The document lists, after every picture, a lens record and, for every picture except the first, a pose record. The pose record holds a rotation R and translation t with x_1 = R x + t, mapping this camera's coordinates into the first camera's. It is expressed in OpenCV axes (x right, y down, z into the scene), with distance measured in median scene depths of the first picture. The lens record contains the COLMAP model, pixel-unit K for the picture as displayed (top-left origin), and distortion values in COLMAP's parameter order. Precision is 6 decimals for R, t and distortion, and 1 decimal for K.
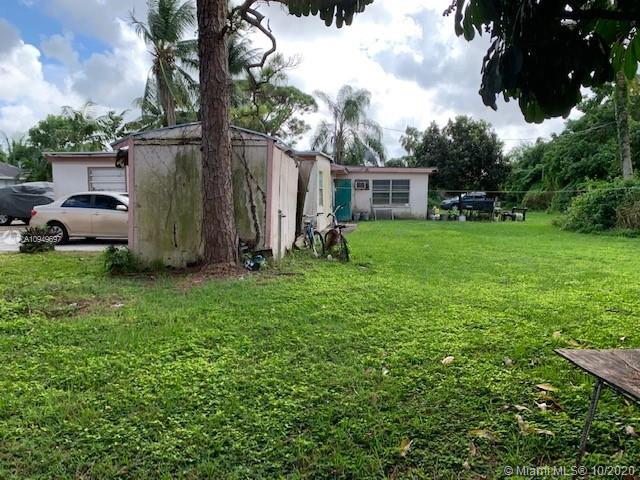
lens RADIAL K [[468.0, 0, 318.8], [0, 468.0, 241.1], [0, 0, 1]] dist [-0.009444, -0.006244]
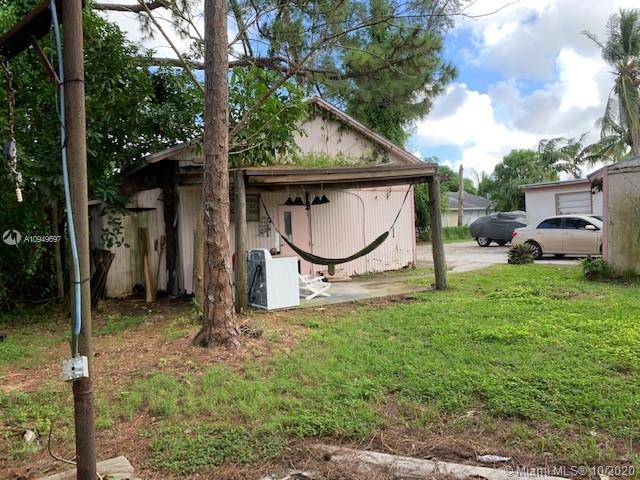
lens RADIAL K [[468.0, 0, 317.6], [0, 468.0, 239.1], [0, 0, 1]] dist [-0.009444, -0.006244]
pose [[0.618424, -0.017539, -0.785649, 0.044700], [-0.027311, 0.998667, -0.043792, 0.018845], [0.785370, 0.048539, 0.617121, -0.171569]]
